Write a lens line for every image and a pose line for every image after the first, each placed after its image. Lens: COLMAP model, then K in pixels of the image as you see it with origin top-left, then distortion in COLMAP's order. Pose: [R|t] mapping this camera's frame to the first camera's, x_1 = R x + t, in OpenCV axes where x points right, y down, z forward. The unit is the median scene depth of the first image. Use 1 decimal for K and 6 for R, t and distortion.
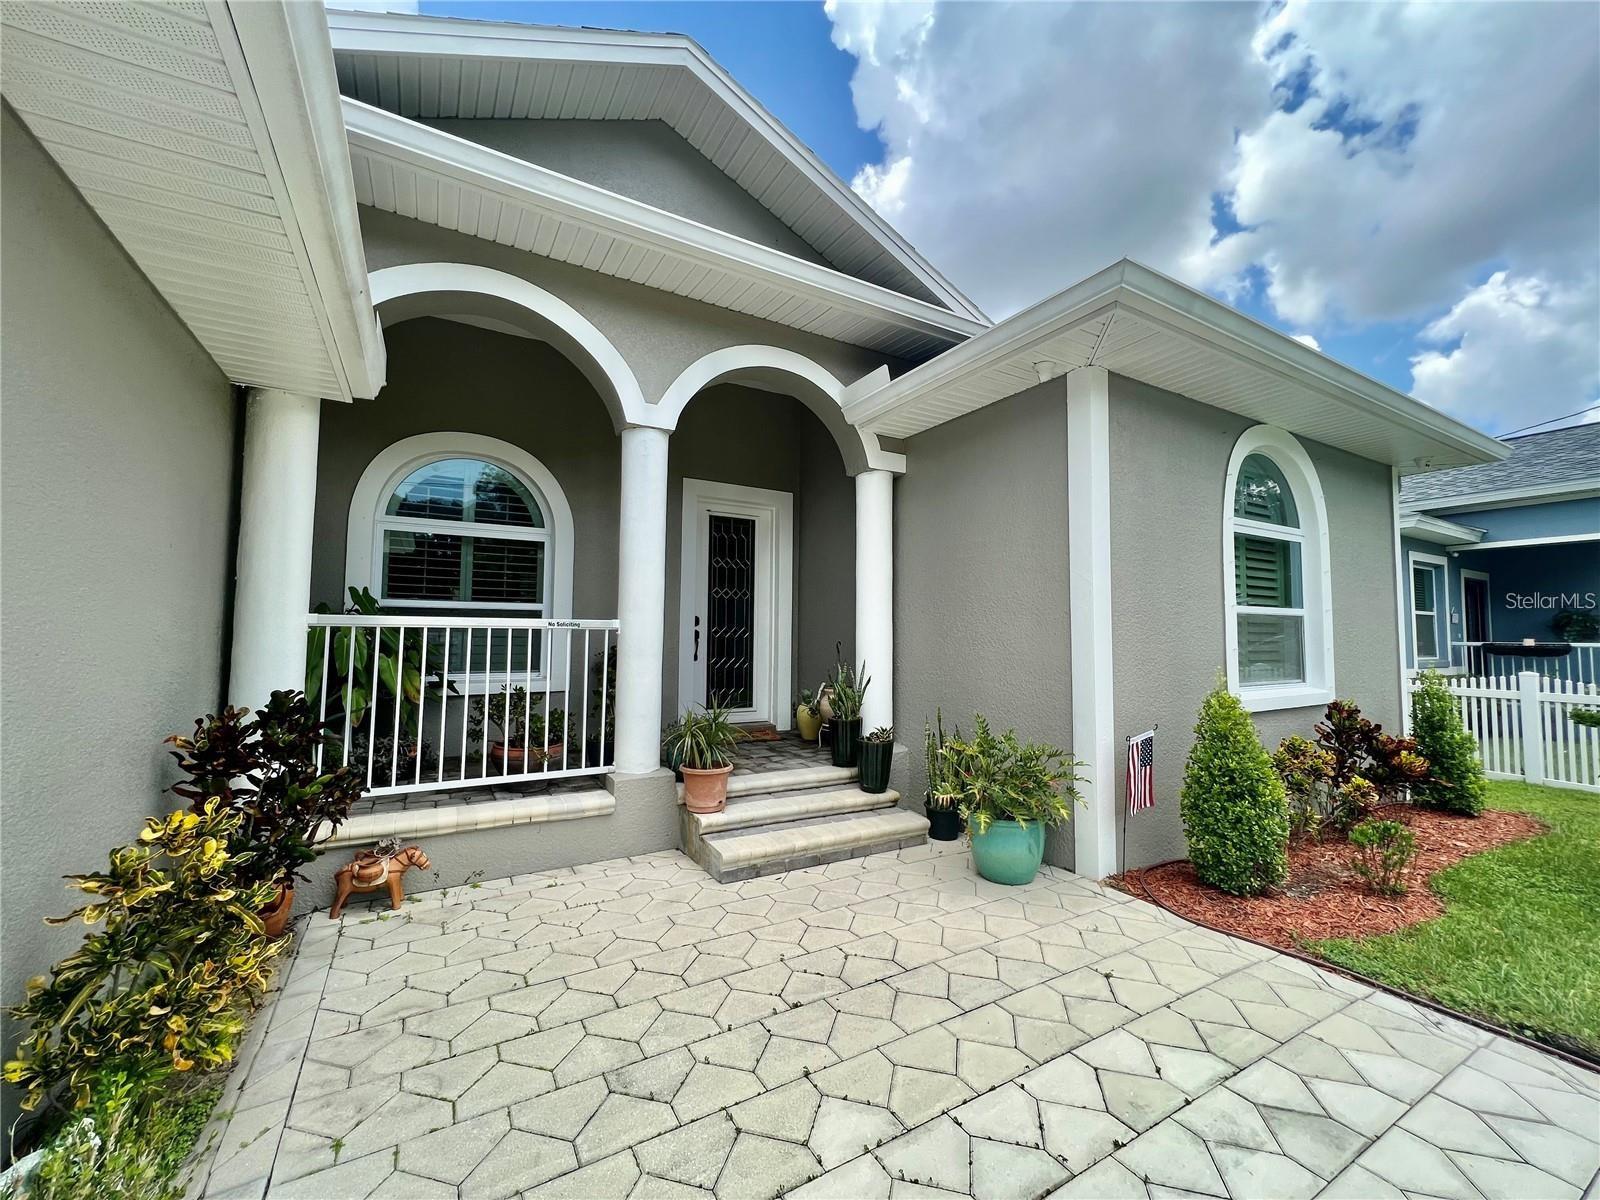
lens RADIAL K [[640.2, 0, 790.3], [0, 640.2, 598.6], [0, 0, 1]] dist [0.001088, 0.000068]
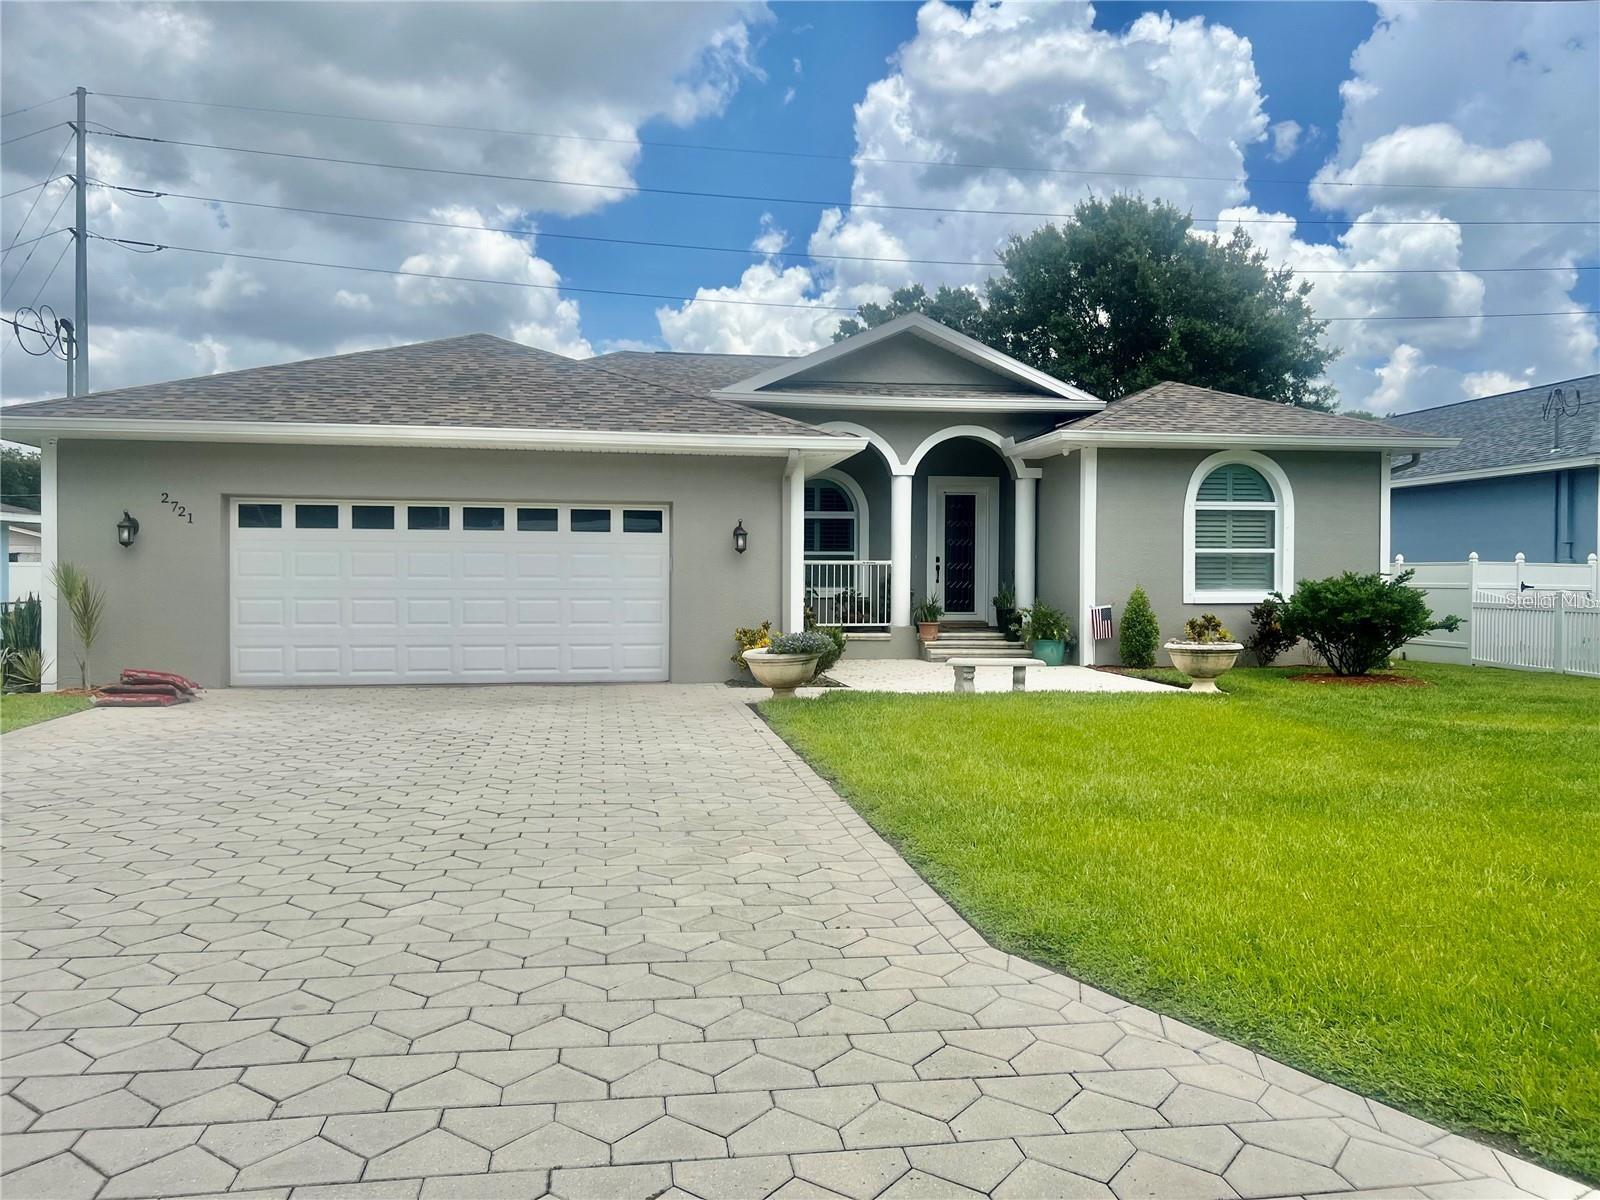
lens RADIAL K [[1207.3, 0, 797.1], [0, 1207.3, 595.7], [0, 0, 1]] dist [0.004983, 0.000232]
pose [[0.937704, -0.001209, -0.347433, 0.764233], [0.026724, 0.997282, 0.068657, -0.122856], [0.346406, -0.073664, 0.935188, -2.639706]]
